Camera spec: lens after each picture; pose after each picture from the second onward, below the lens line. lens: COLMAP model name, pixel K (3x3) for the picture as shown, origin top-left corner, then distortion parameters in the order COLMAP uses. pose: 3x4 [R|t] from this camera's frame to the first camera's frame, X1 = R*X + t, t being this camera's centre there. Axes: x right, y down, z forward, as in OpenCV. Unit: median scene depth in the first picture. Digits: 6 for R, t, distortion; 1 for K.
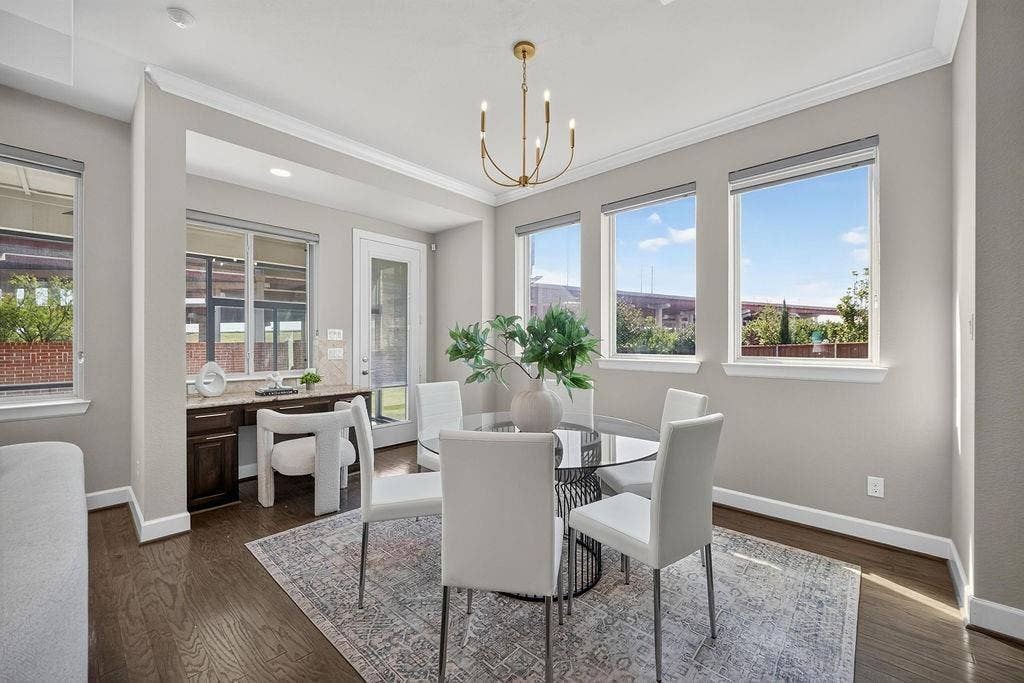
lens RADIAL K [[409.0, 0, 511.8], [0, 409.0, 342.5], [0, 0, 1]] dist [-0.004419, -0.000144]
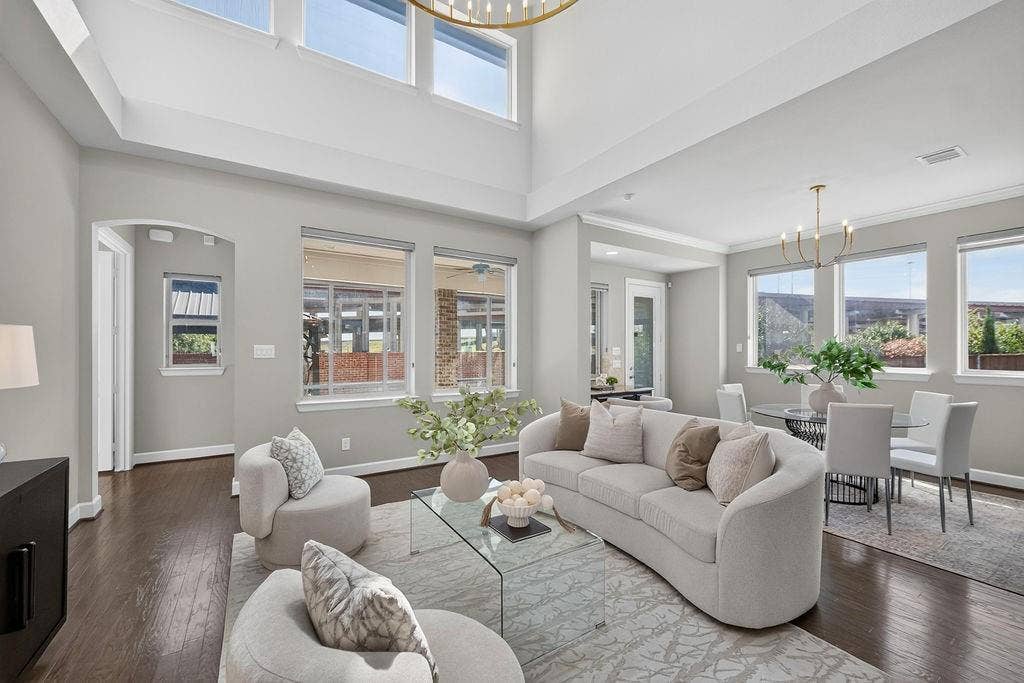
lens RADIAL K [[409.0, 0, 513.2], [0, 409.0, 344.3], [0, 0, 1]] dist [-0.004419, -0.000144]
pose [[0.964490, -0.002736, -0.264107, -0.368334], [-0.000413, 0.999930, -0.011866, -0.022286], [0.264120, 0.011554, 0.964421, -0.477648]]
